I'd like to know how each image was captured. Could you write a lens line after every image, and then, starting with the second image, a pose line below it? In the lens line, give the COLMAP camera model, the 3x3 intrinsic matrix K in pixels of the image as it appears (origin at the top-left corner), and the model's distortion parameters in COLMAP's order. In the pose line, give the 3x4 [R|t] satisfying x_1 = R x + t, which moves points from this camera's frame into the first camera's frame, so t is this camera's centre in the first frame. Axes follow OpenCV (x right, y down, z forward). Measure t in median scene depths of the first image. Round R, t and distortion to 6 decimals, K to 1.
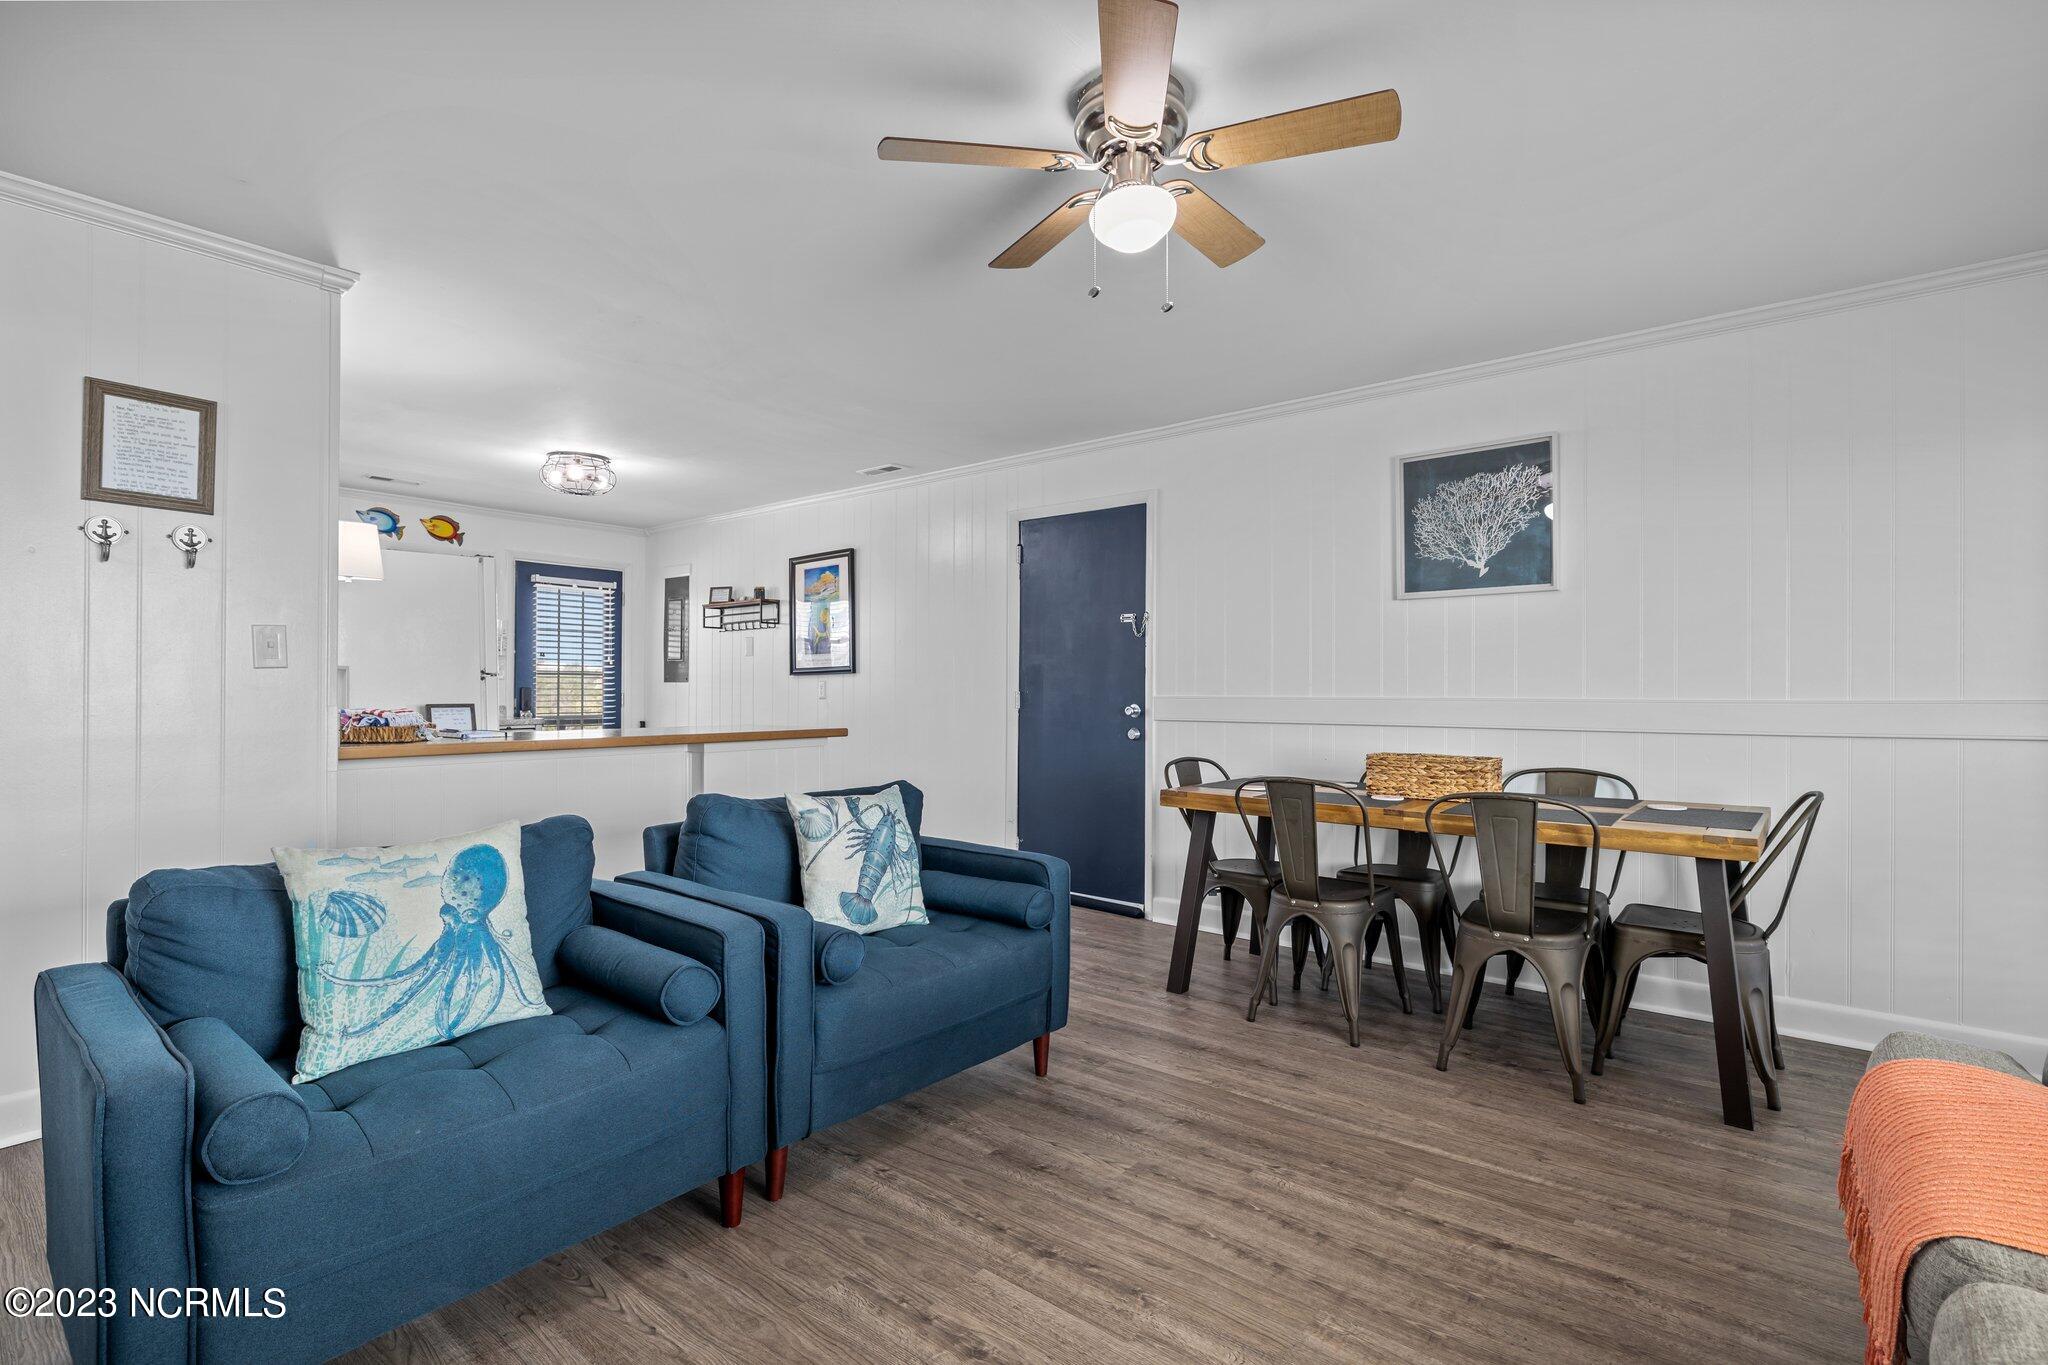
lens RADIAL K [[959.3, 0, 1016.0], [0, 959.3, 685.6], [0, 0, 1]] dist [-0.004600, -0.000104]
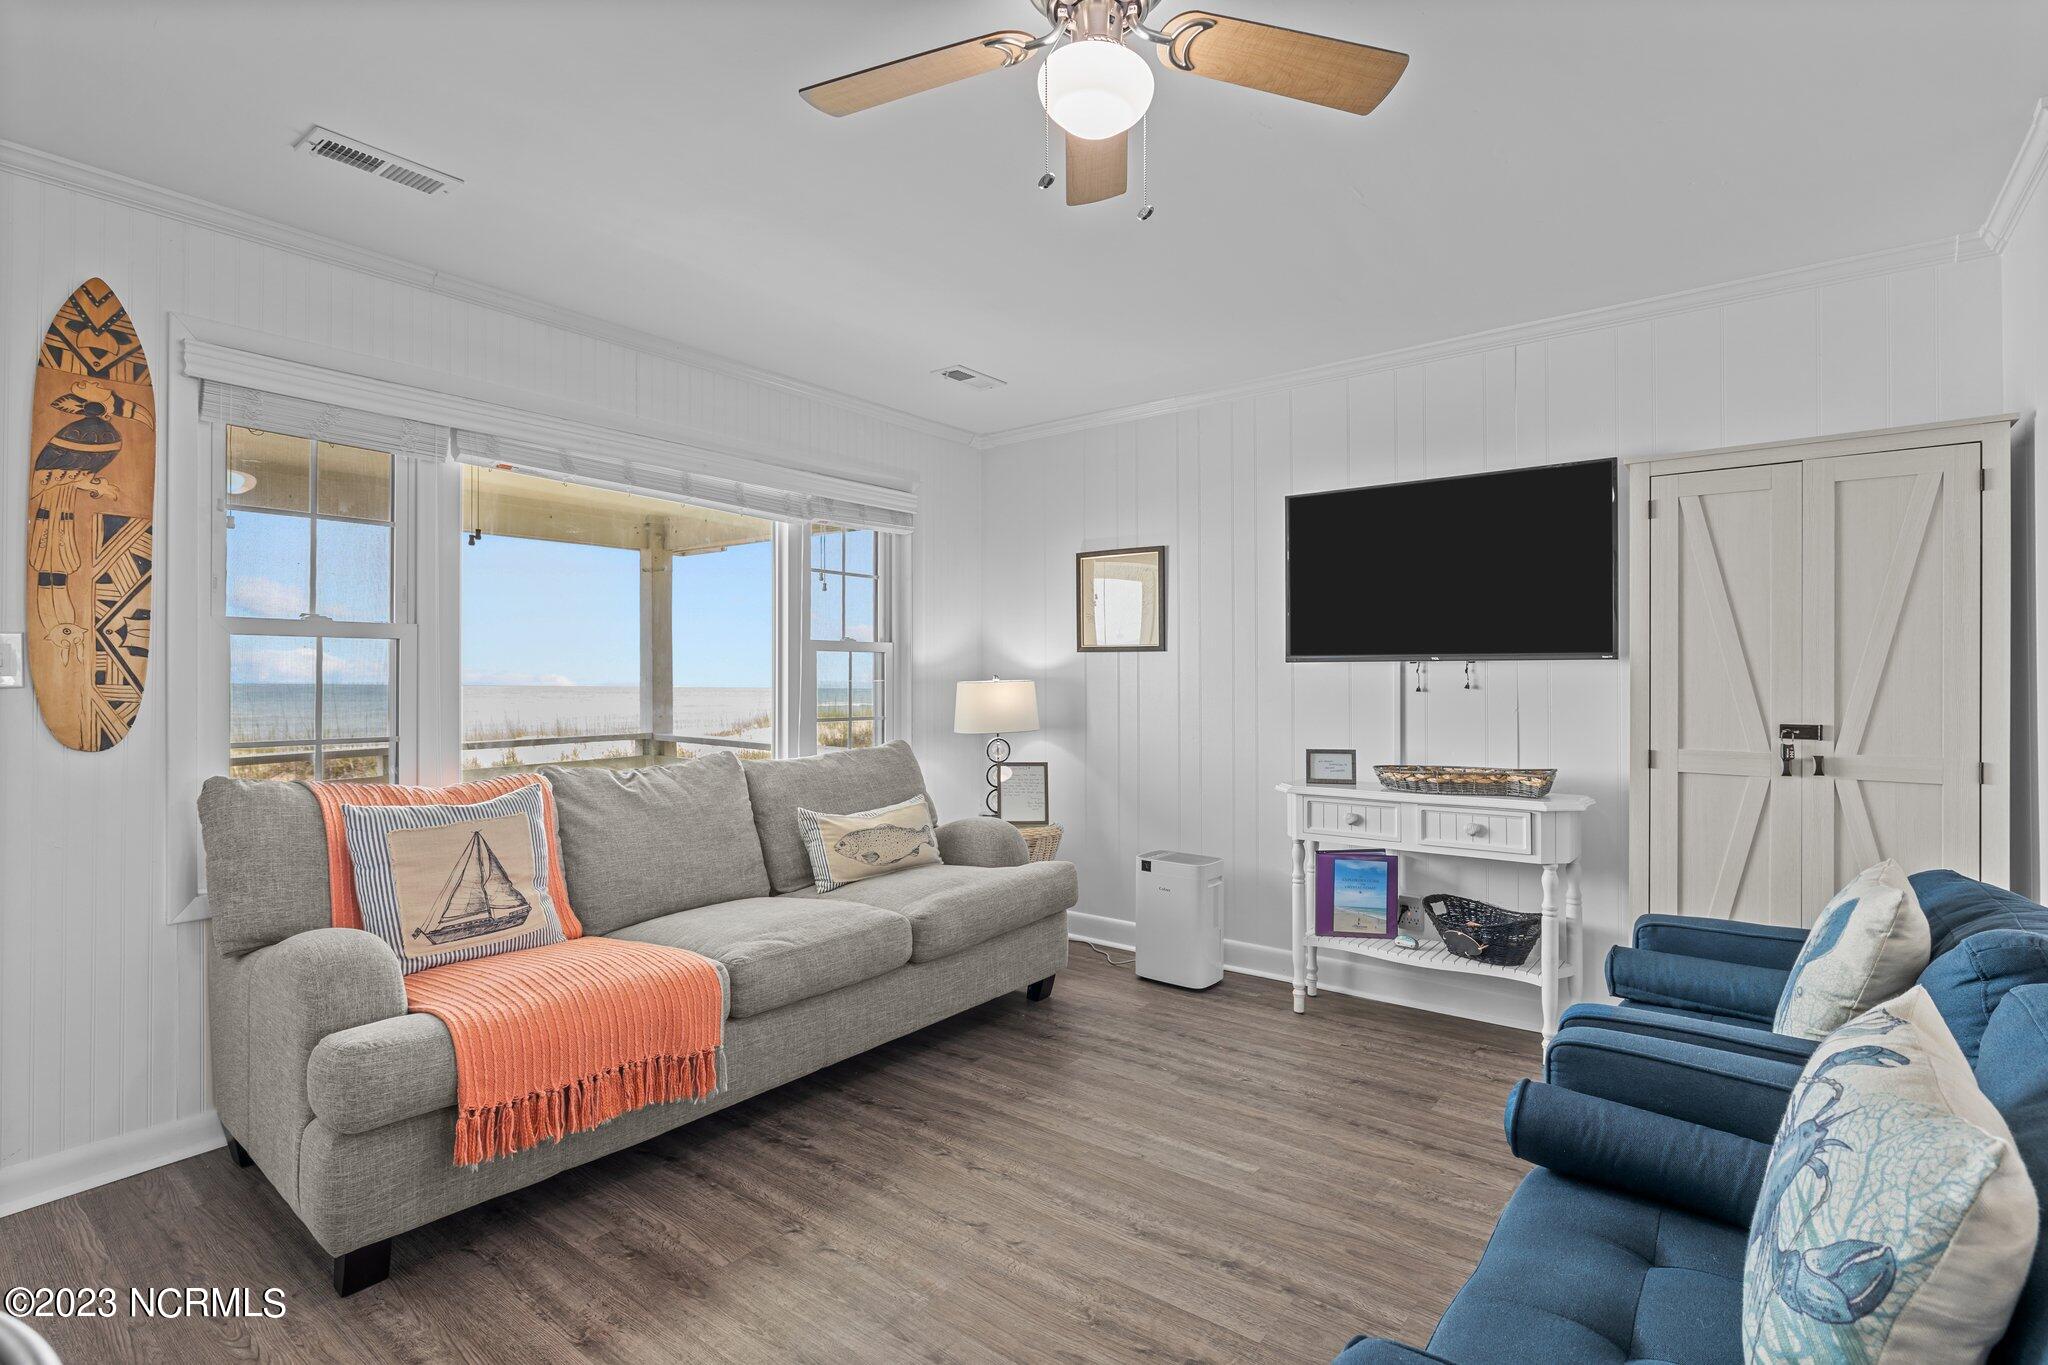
lens RADIAL K [[968.2, 0, 1021.8], [0, 968.2, 679.5], [0, 0, 1]] dist [-0.004640, 0.001237]
pose [[-0.999707, 0.000007, -0.024218, 0.185151], [0.000089, 0.999994, -0.003391, -0.024267], [0.024218, -0.003392, -0.999701, 1.639061]]
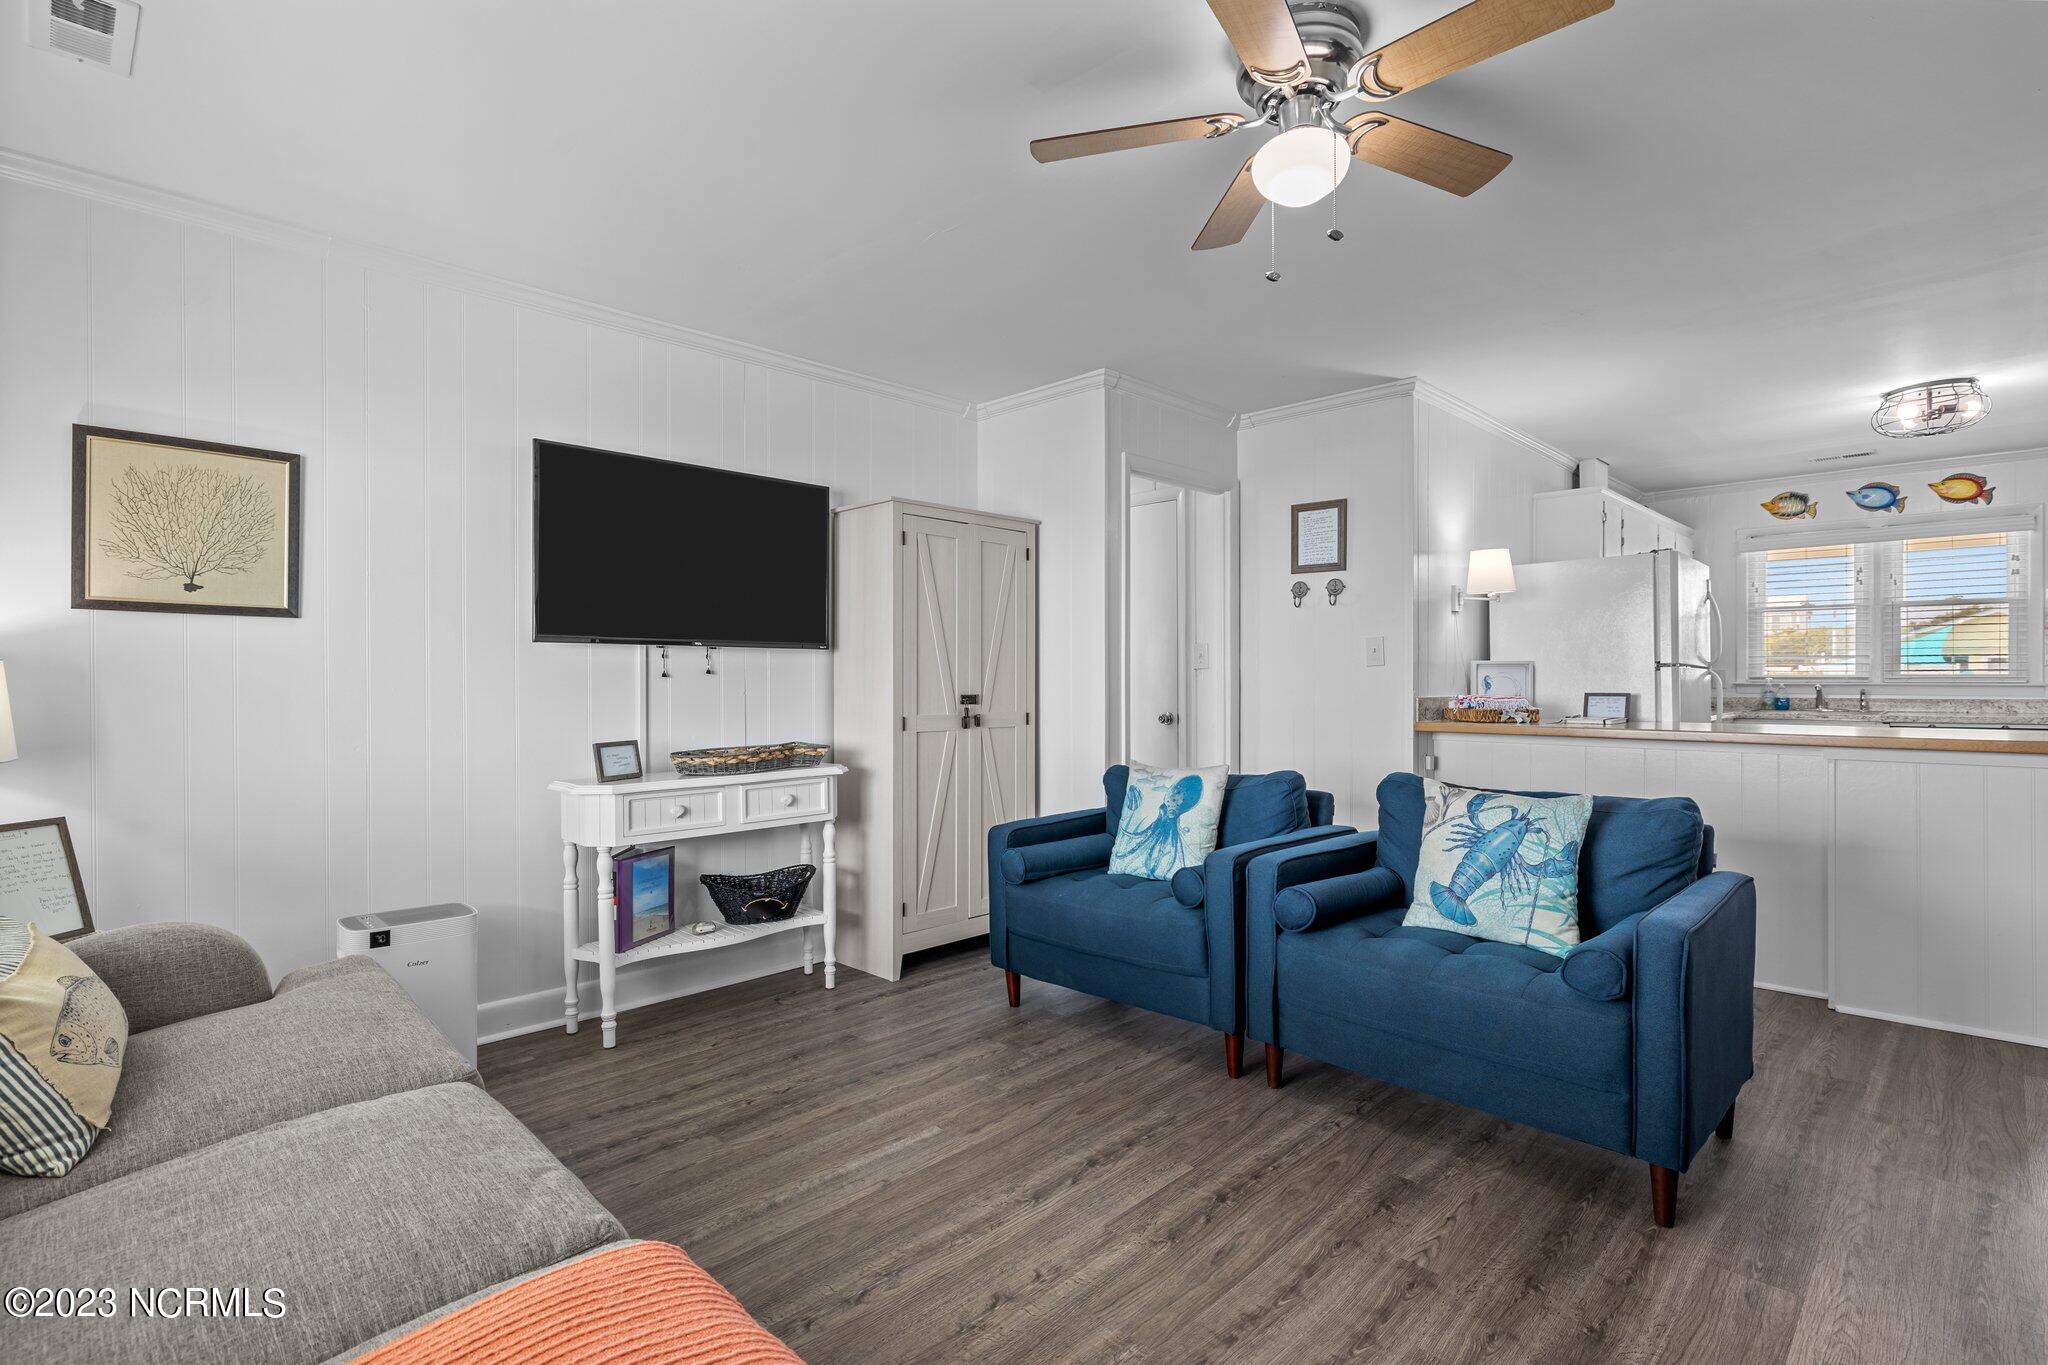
lens RADIAL K [[968.2, 0, 1021.8], [0, 968.2, 679.5], [0, 0, 1]] dist [-0.004640, 0.001237]
pose [[-0.098557, -0.001135, -0.995131, 1.006744], [0.006988, 0.999974, -0.001833, 0.001925], [0.995107, -0.007135, -0.098547, 0.772807]]
